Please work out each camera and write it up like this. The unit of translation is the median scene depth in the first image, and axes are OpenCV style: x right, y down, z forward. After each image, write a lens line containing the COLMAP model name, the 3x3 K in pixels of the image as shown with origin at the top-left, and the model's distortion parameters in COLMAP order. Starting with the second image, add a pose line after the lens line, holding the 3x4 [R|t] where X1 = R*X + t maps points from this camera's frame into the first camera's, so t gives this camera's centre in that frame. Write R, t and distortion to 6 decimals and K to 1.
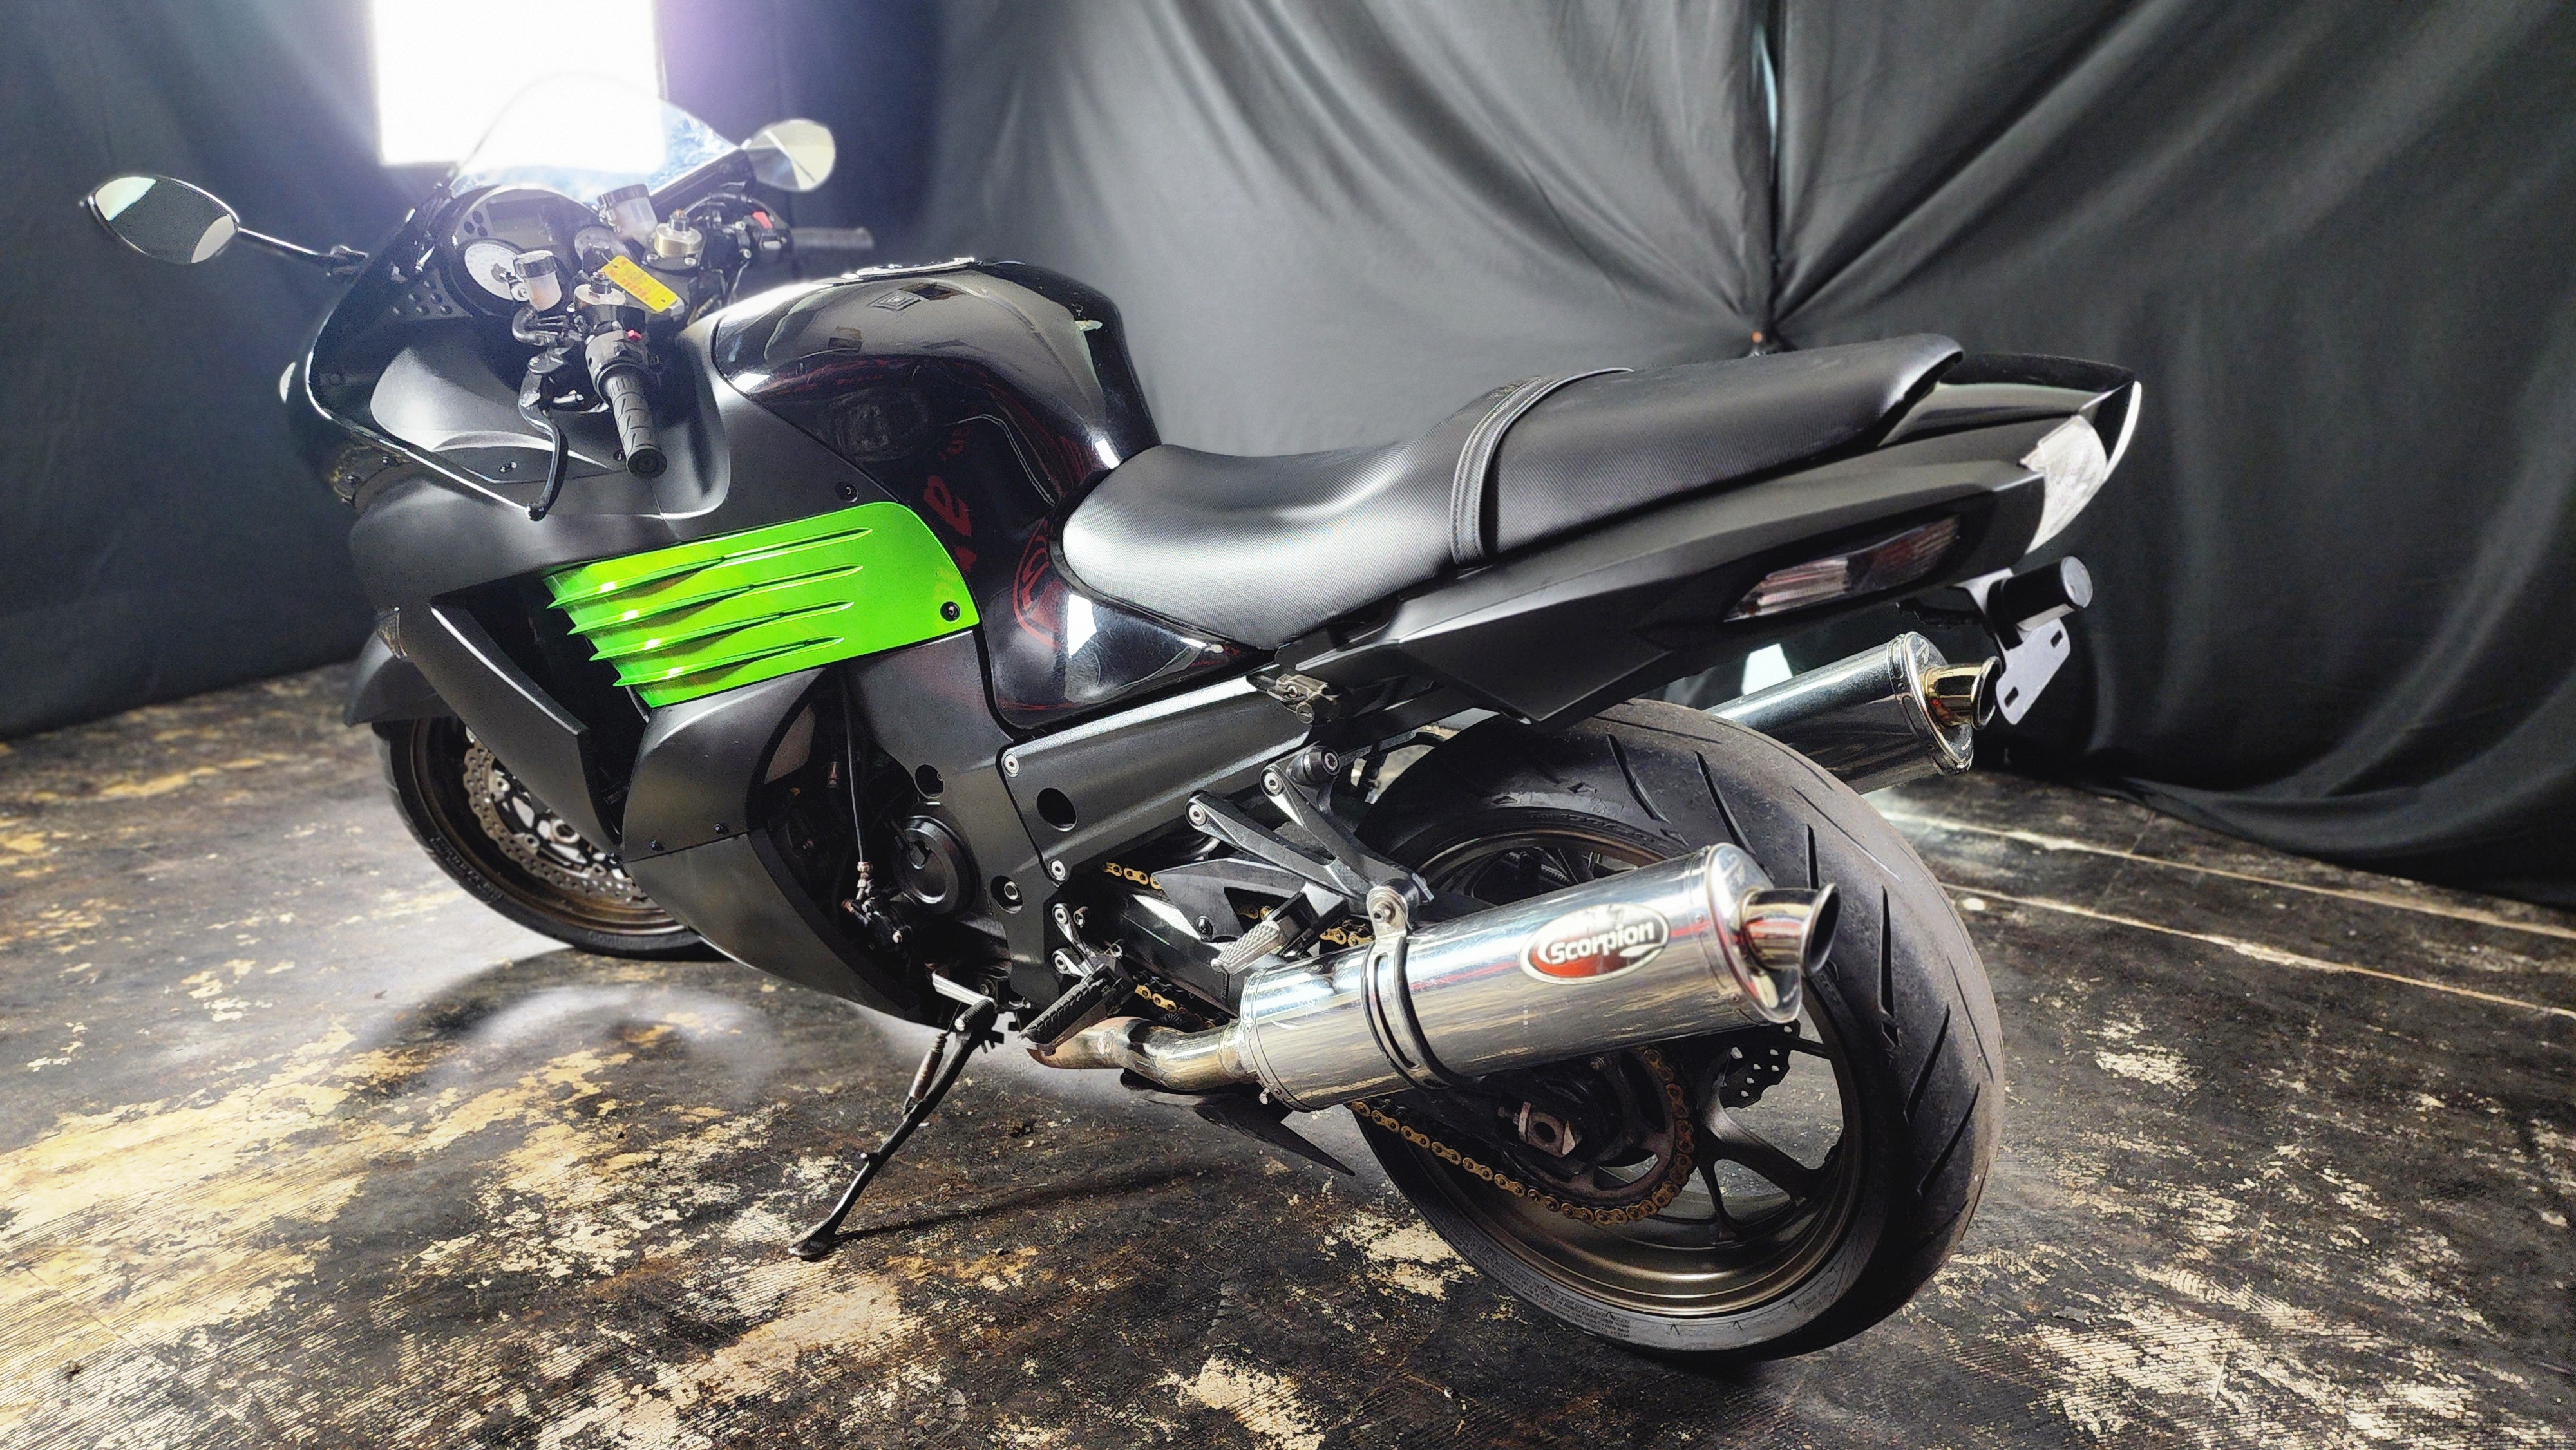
lens RADIAL K [[1717.7, 0, 1288.0], [0, 1717.7, 725.0], [0, 0, 1]] dist [0.035567, -0.001597]
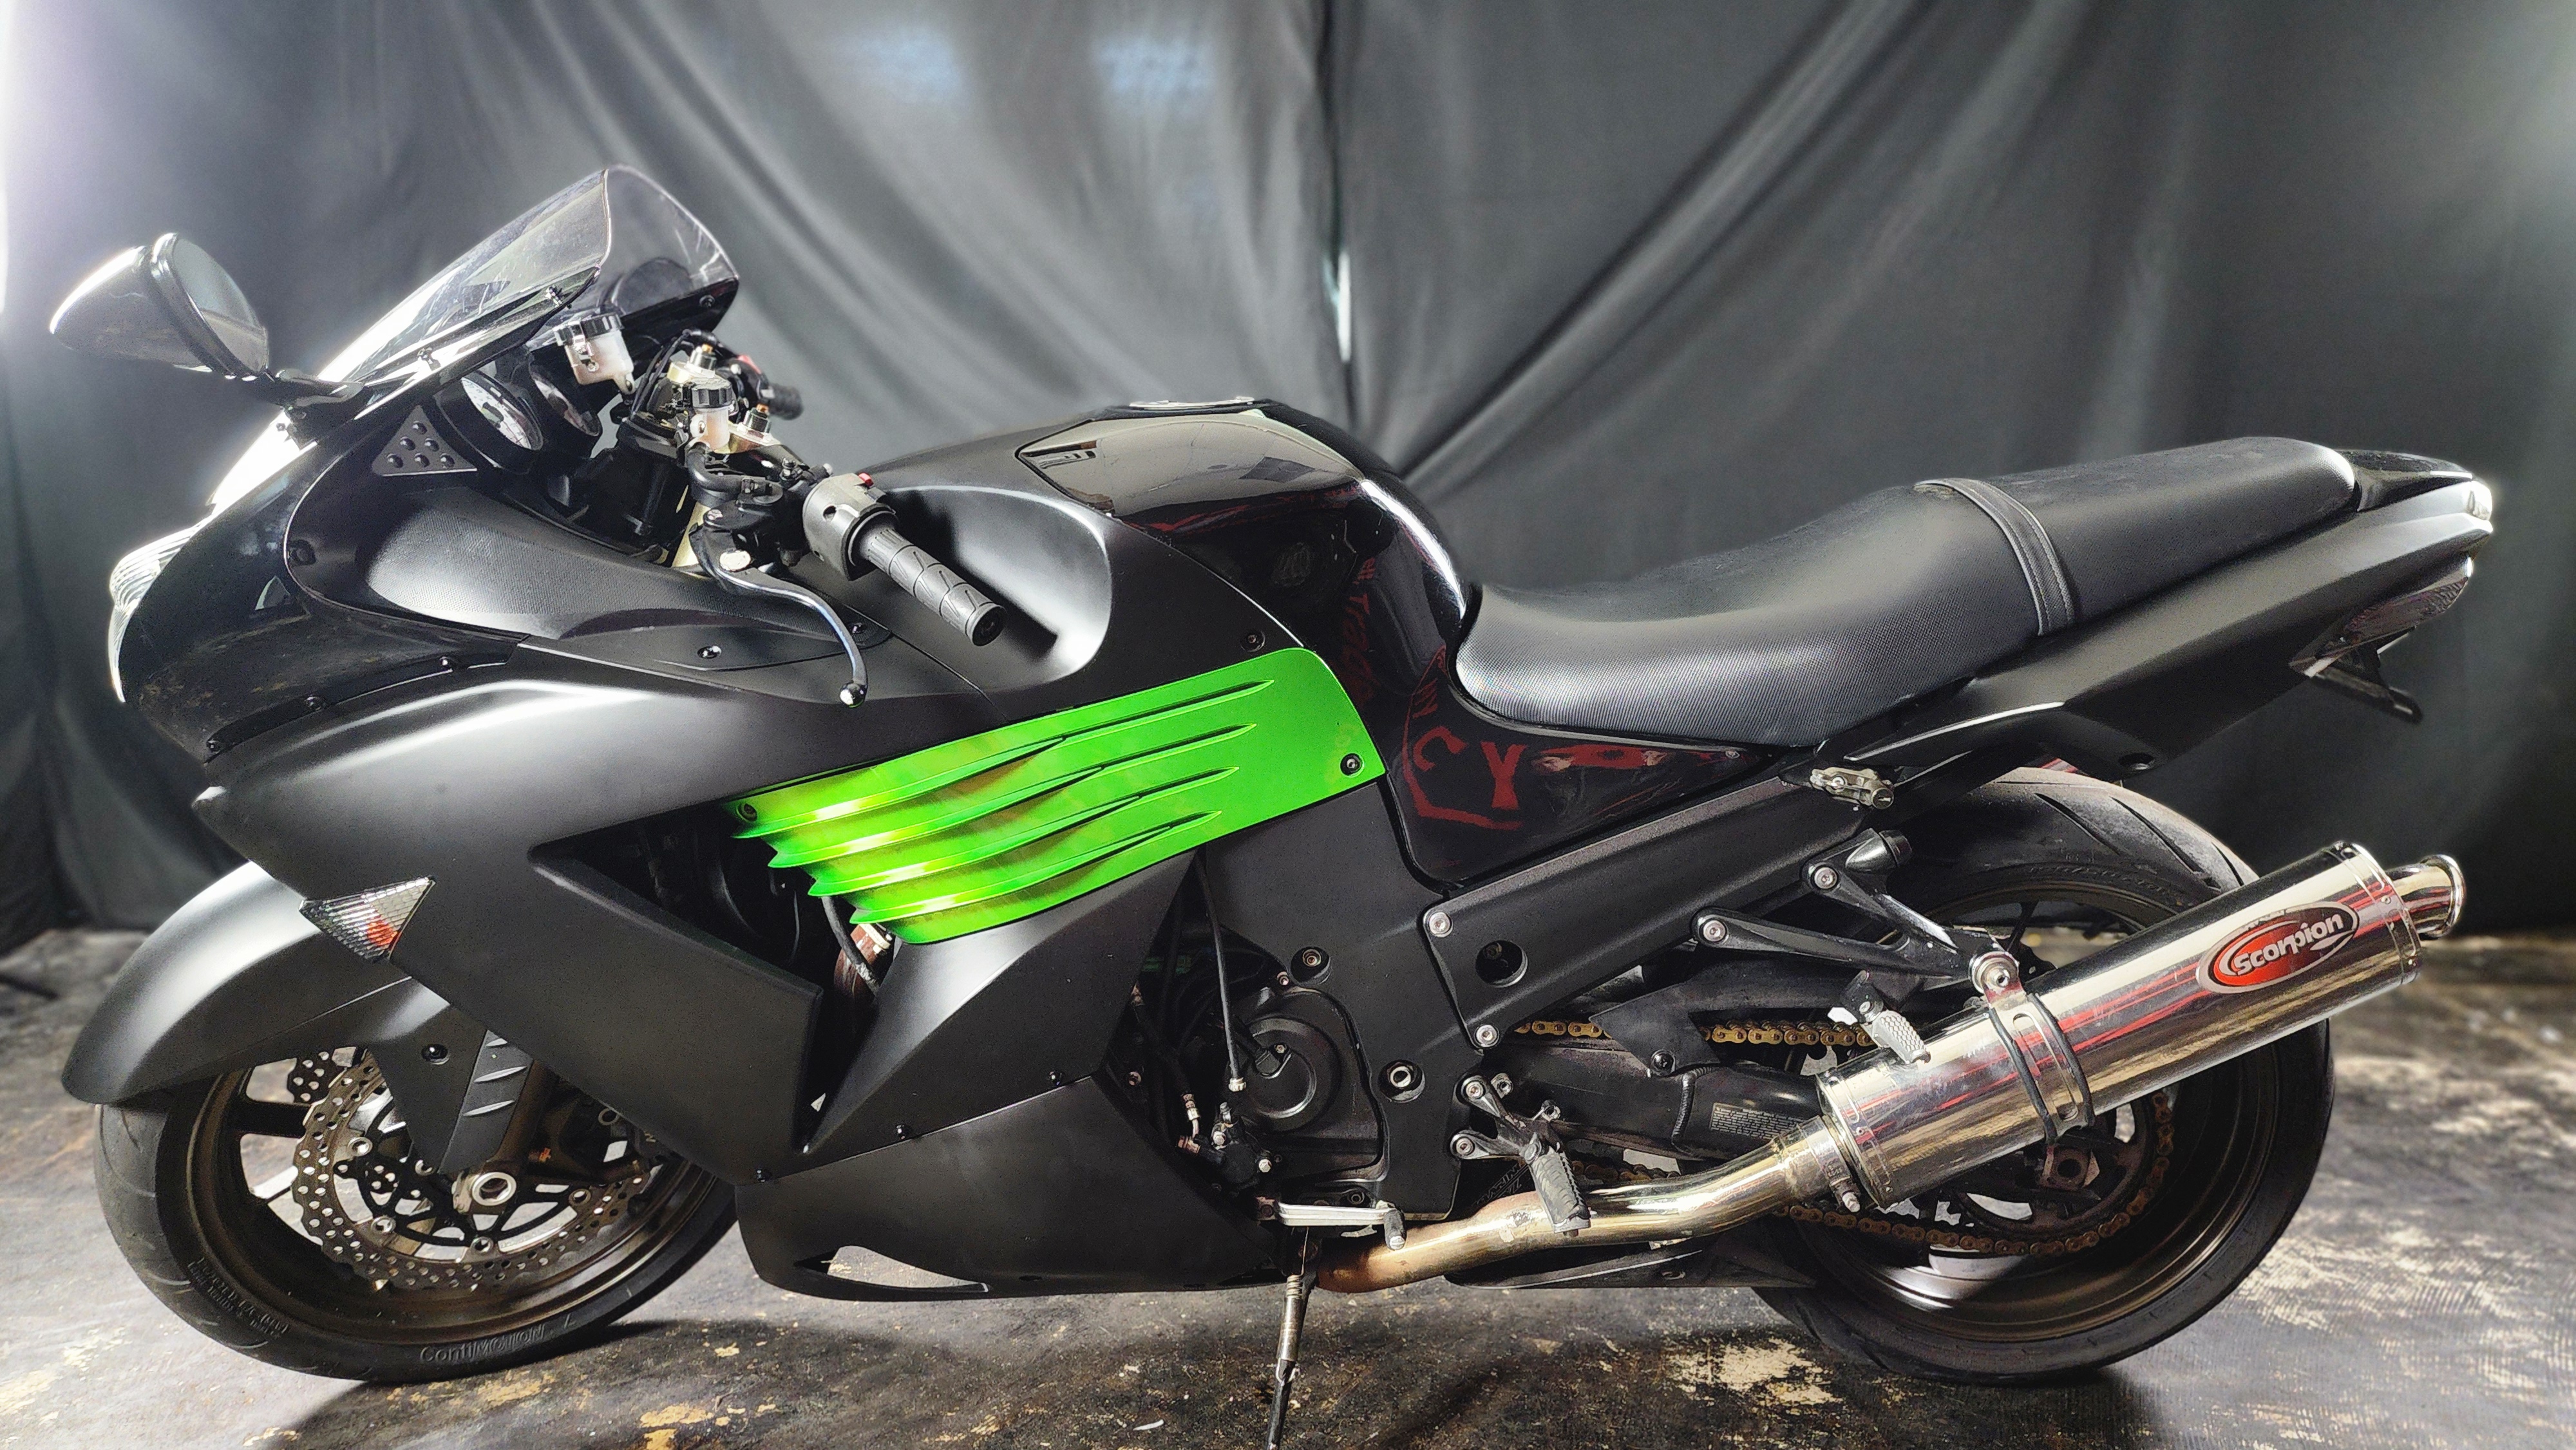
lens RADIAL K [[1717.7, 0, 1288.0], [0, 1717.7, 725.0], [0, 0, 1]] dist [0.035567, -0.001597]
pose [[0.833372, -0.078678, 0.547084, -0.707112], [0.158003, 0.982423, -0.099400, -0.003015], [-0.529648, 0.169278, 0.831155, 0.273436]]
